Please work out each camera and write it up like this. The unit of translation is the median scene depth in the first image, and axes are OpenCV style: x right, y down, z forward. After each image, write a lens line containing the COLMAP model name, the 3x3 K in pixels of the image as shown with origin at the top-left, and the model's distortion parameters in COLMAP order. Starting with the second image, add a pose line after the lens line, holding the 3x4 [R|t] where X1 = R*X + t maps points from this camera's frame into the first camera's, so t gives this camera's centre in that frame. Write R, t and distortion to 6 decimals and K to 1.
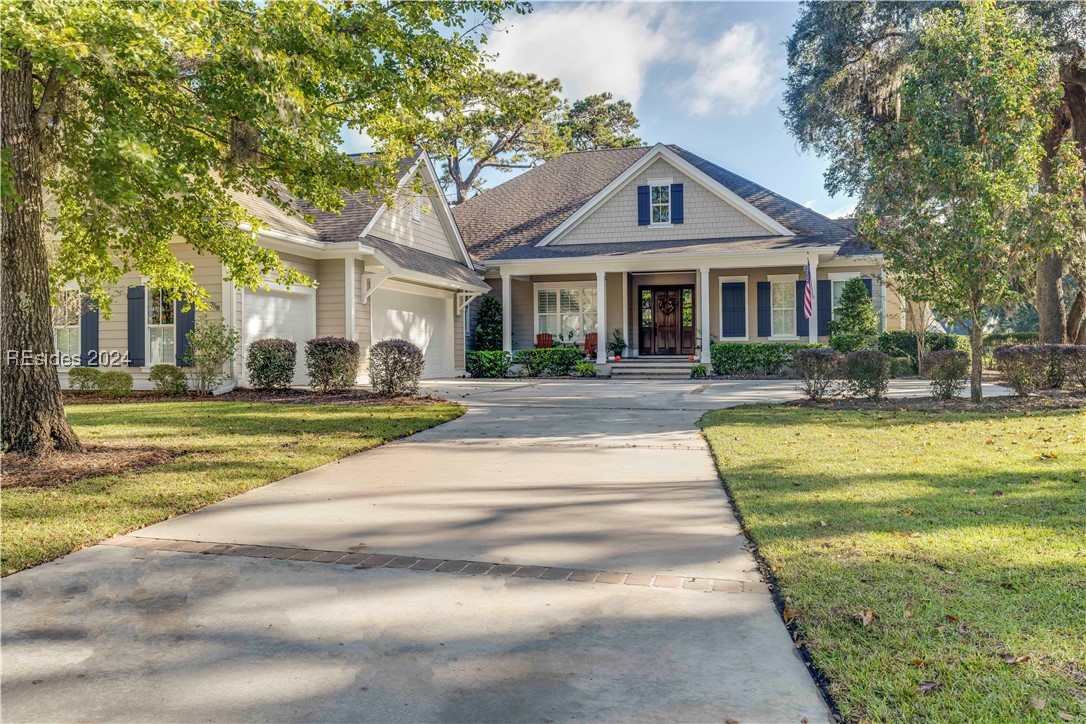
lens RADIAL K [[823.9, 0, 545.8], [0, 823.9, 332.8], [0, 0, 1]] dist [0.003561, 0.001207]
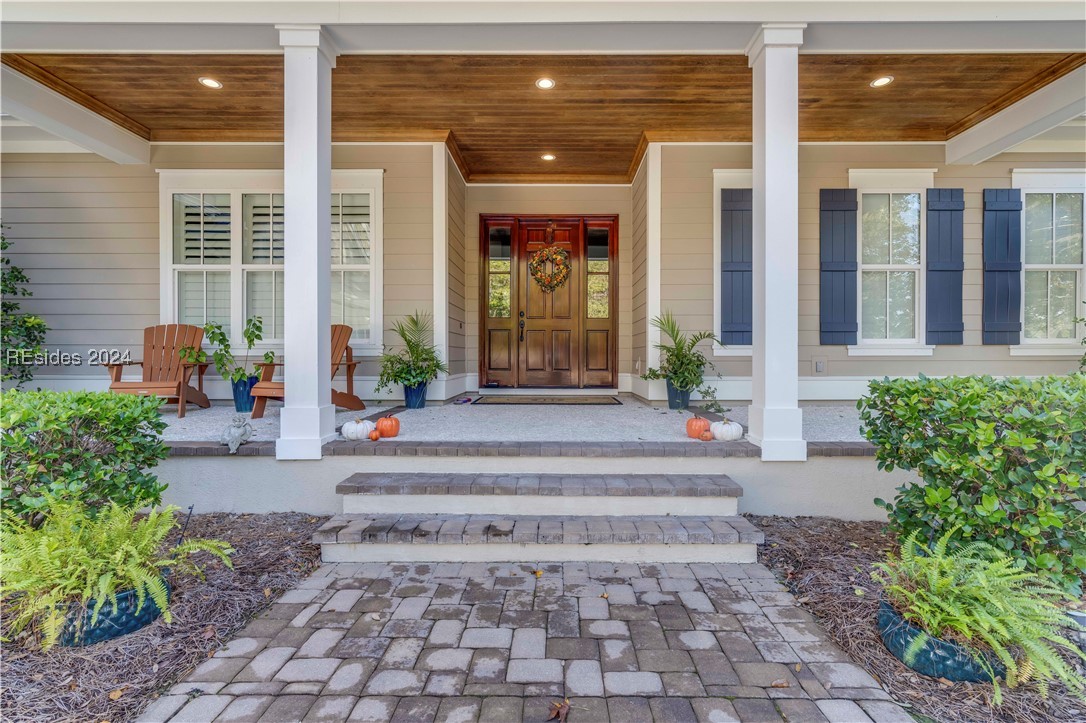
lens RADIAL K [[490.5, 0, 543.0], [0, 490.5, 361.5], [0, 0, 1]] dist [-0.001742, -0.000181]
pose [[0.970225, 0.009206, 0.242031, 0.121648], [-0.017267, 0.999364, 0.031204, 0.009191], [-0.241589, -0.034454, 0.969767, 1.086718]]
